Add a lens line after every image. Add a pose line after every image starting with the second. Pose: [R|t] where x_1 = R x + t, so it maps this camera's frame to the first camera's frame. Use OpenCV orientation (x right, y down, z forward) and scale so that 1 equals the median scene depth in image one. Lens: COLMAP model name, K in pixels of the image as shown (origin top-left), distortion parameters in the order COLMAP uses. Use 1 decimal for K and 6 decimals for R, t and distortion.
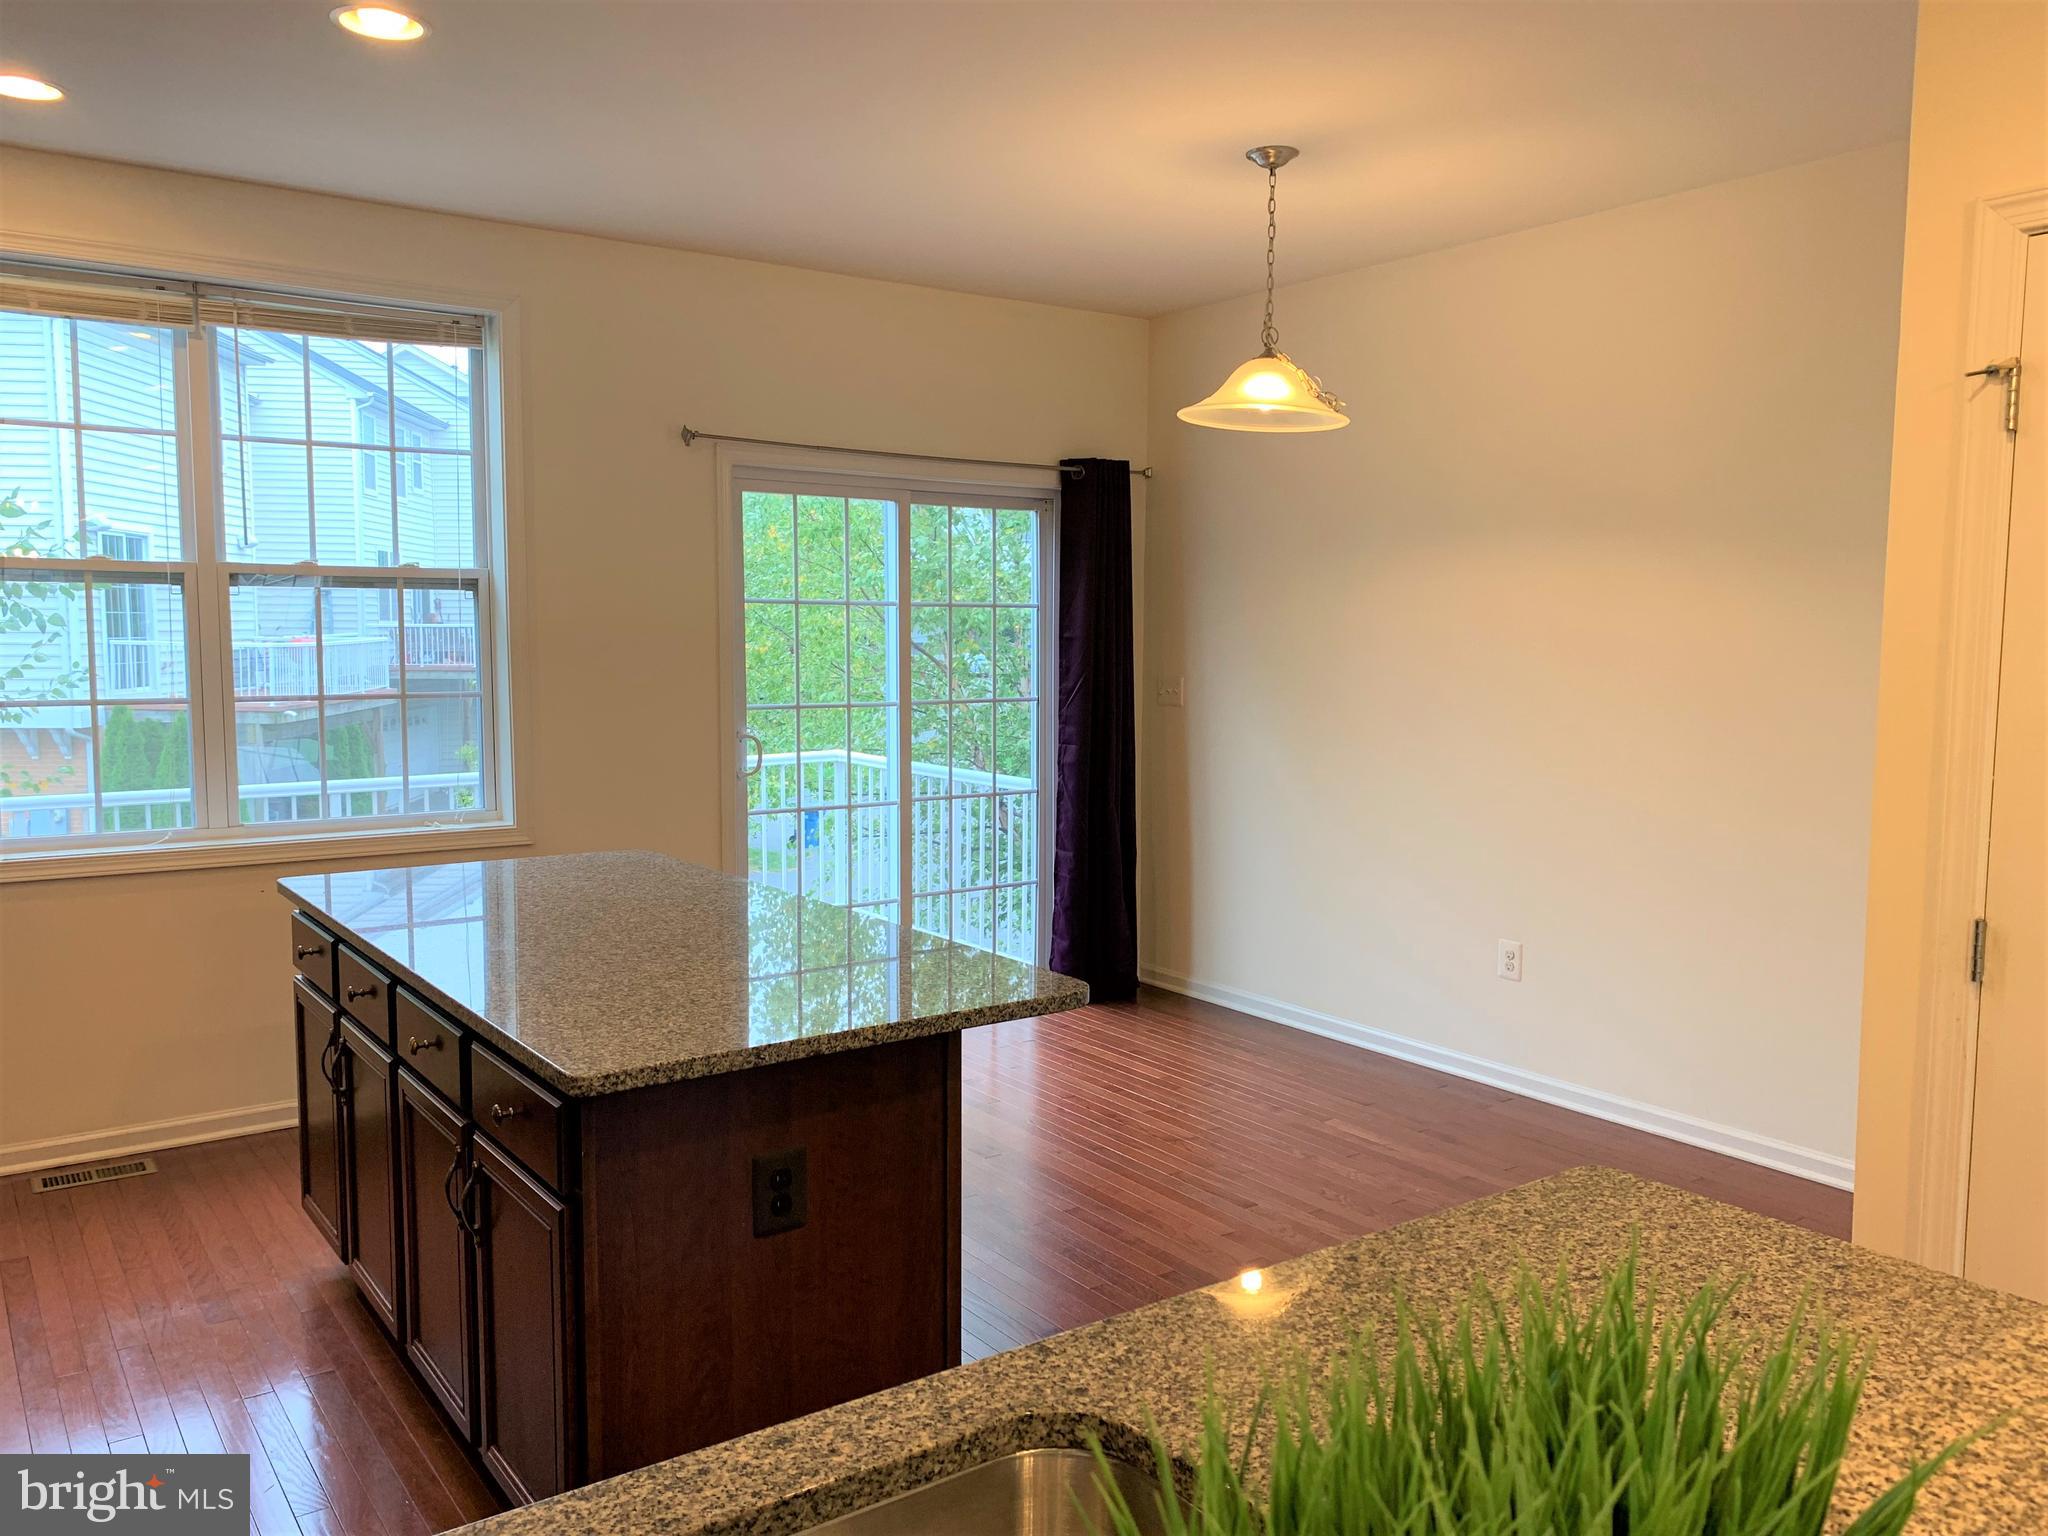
lens RADIAL K [[1559.1, 0, 1028.4], [0, 1559.1, 760.6], [0, 0, 1]] dist [0.057278, 0.000030]
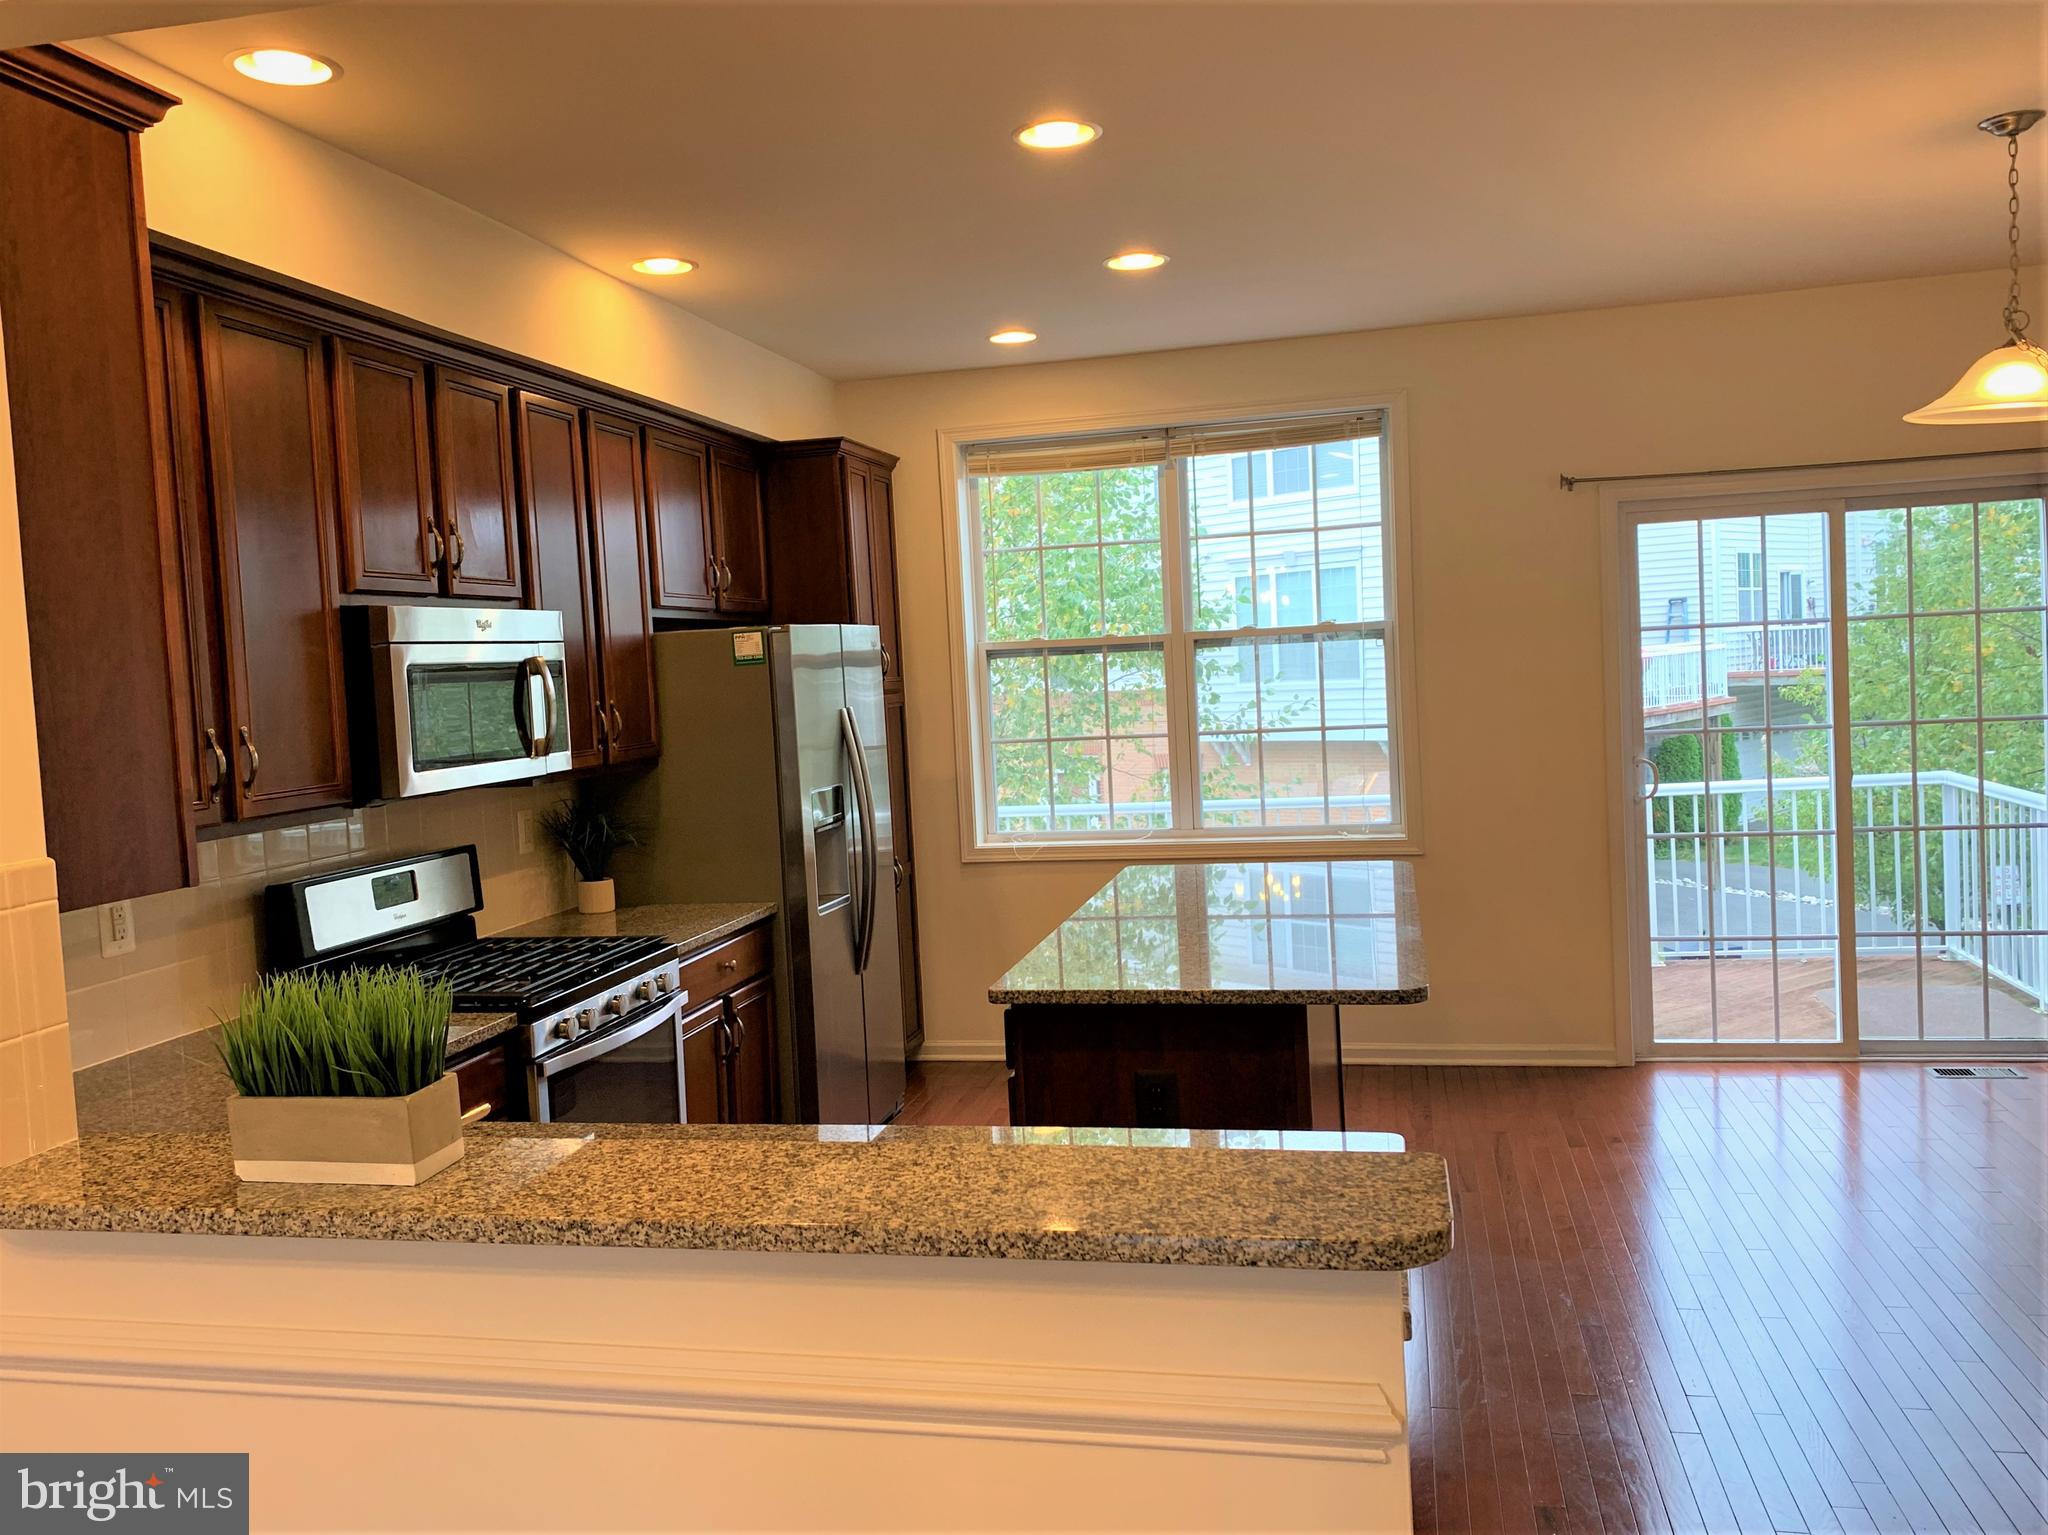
lens RADIAL K [[1559.1, 0, 1028.4], [0, 1559.1, 760.1], [0, 0, 1]] dist [0.057278, 0.000030]
pose [[0.718995, -0.000219, -0.695015, 0.296820], [-0.005980, 0.999961, -0.006502, -0.007639], [0.694989, 0.008831, 0.718966, -0.036667]]
